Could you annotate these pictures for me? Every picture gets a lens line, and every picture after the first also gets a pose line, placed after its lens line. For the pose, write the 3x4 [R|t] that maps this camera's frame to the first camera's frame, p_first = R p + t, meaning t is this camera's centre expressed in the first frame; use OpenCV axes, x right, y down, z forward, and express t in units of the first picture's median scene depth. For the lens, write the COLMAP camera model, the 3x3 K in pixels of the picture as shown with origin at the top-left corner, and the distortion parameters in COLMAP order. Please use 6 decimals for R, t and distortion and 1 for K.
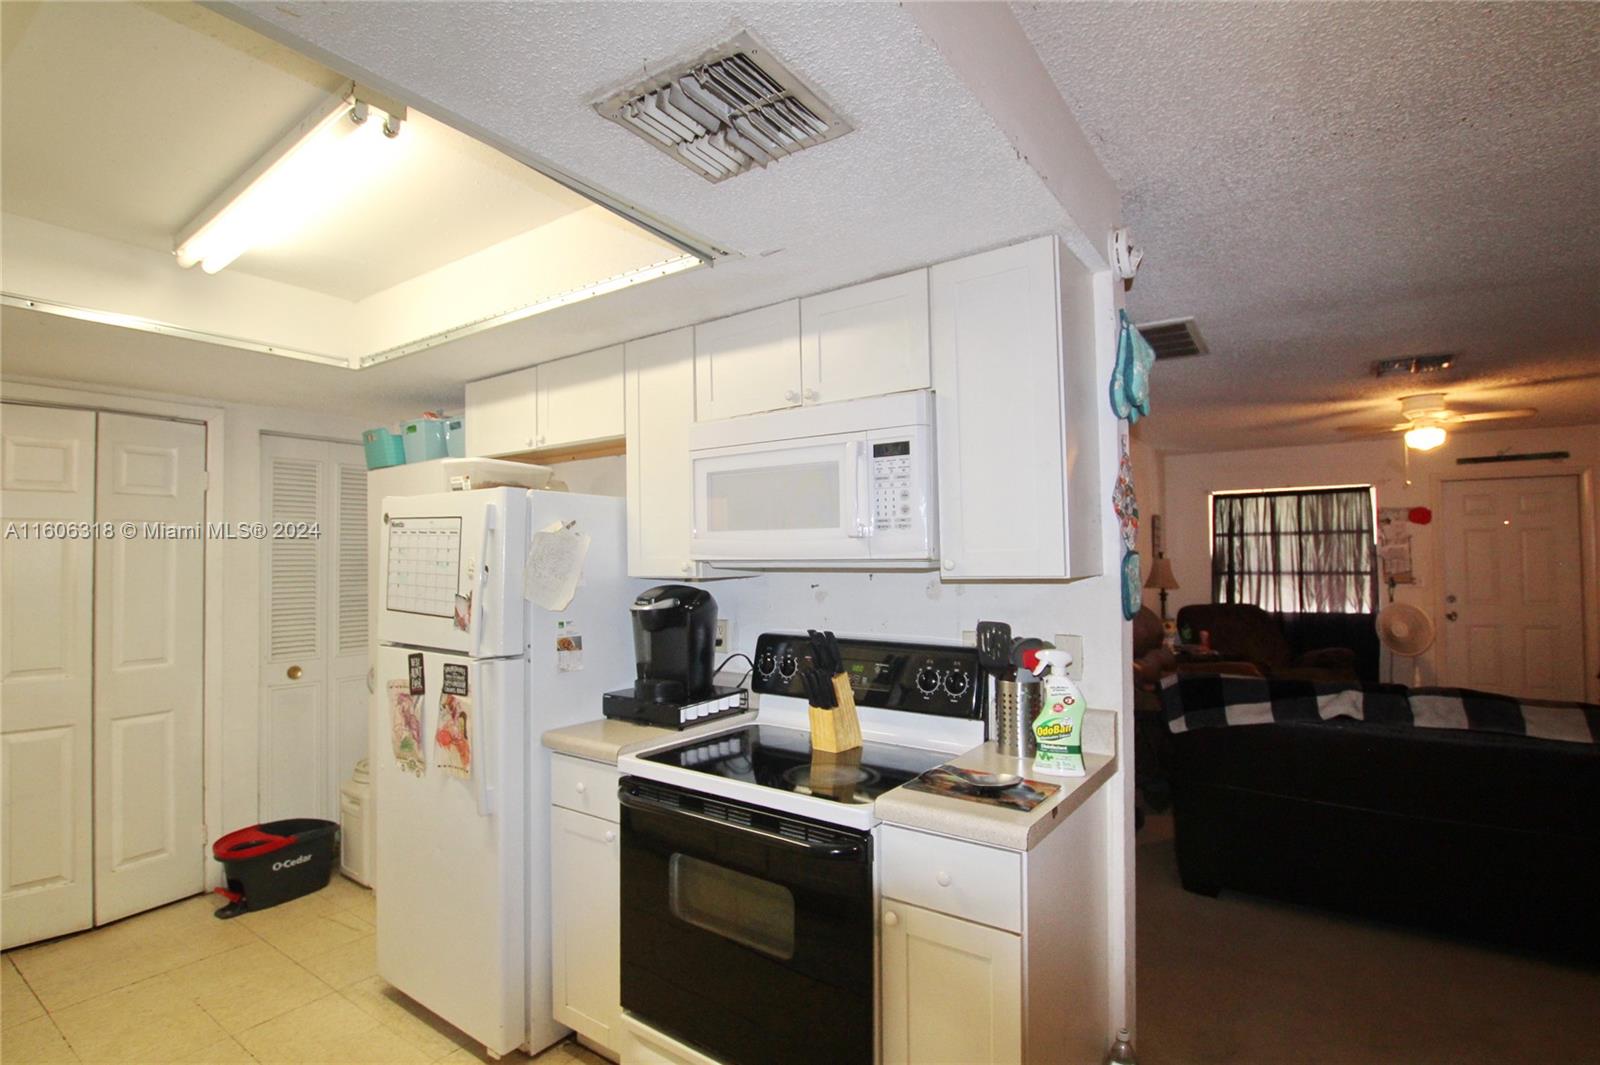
lens RADIAL K [[764.0, 0, 789.9], [0, 764.0, 533.0], [0, 0, 1]] dist [-0.035414, 0.004861]
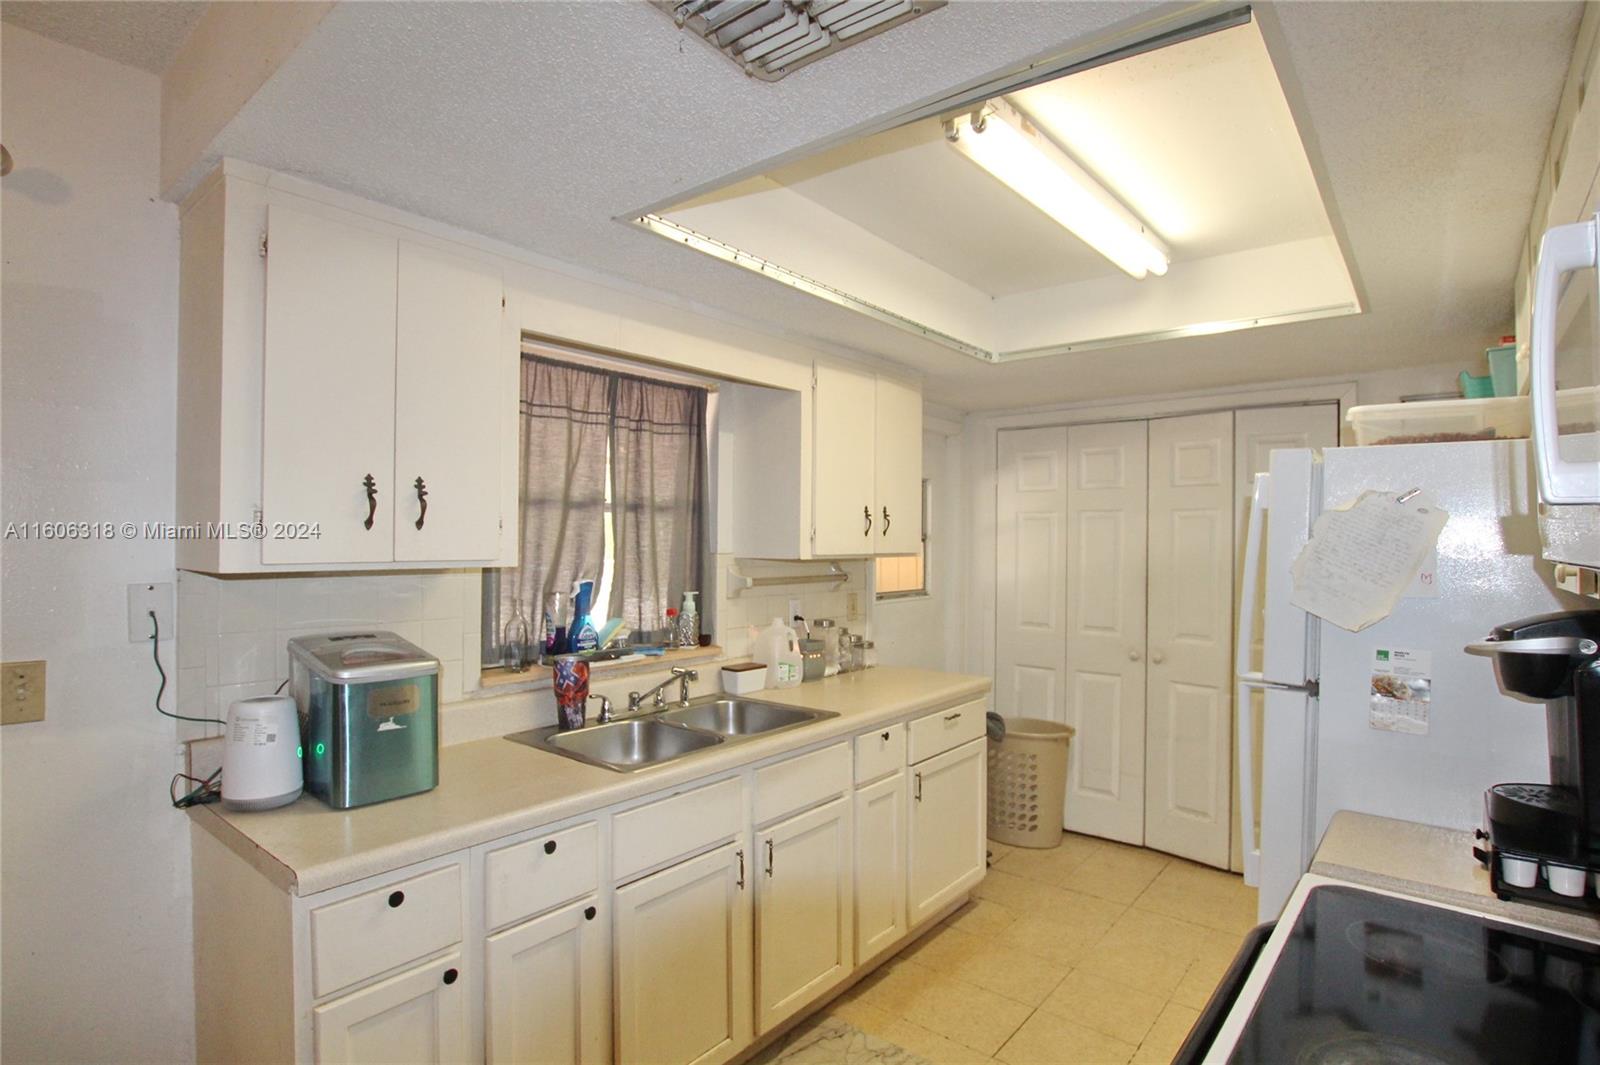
lens RADIAL K [[827.2, 0, 830.5], [0, 827.2, 536.2], [0, 0, 1]] dist [-0.038026, 0.000434]
pose [[-0.064997, 0.003927, -0.997878, 0.423773], [0.023341, 0.999725, 0.002414, 0.009069], [0.997612, -0.023135, -0.065070, 0.616087]]
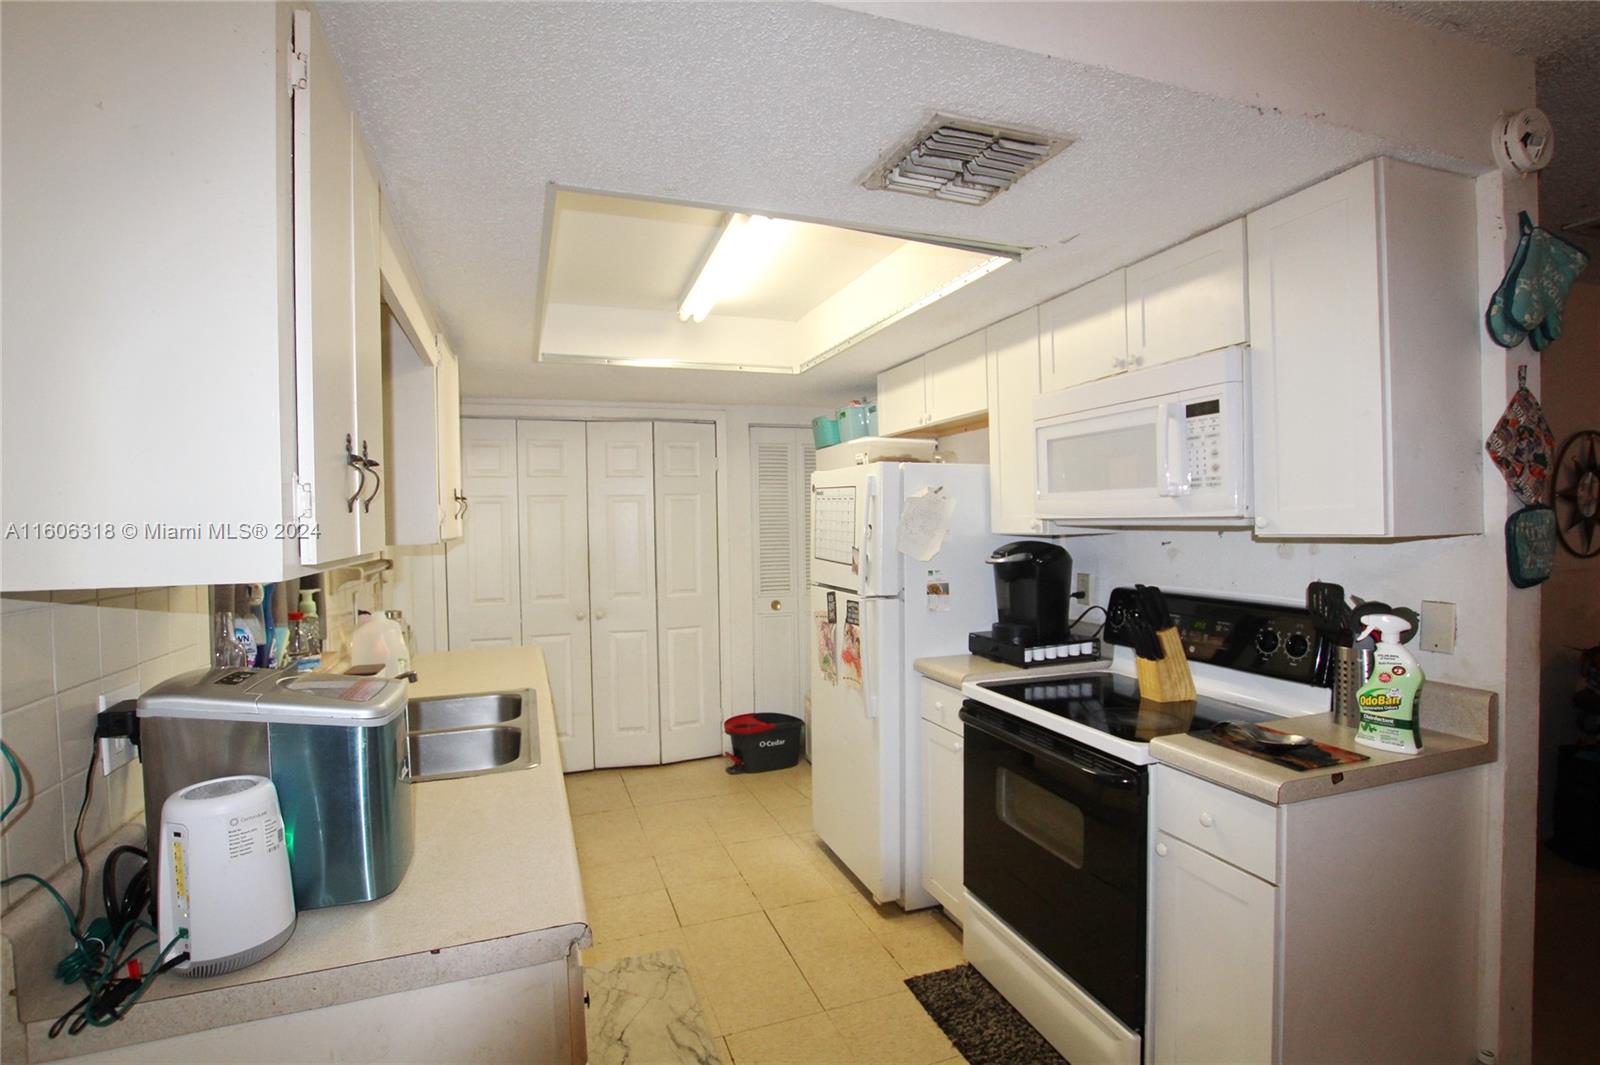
lens RADIAL K [[764.0, 0, 812.7], [0, 764.0, 527.8], [0, 0, 1]] dist [-0.035414, 0.004861]
pose [[0.826208, -0.000087, -0.563365, 0.240547], [0.028401, 0.998735, 0.041498, -0.007552], [0.562649, -0.050286, 0.825165, -0.110118]]
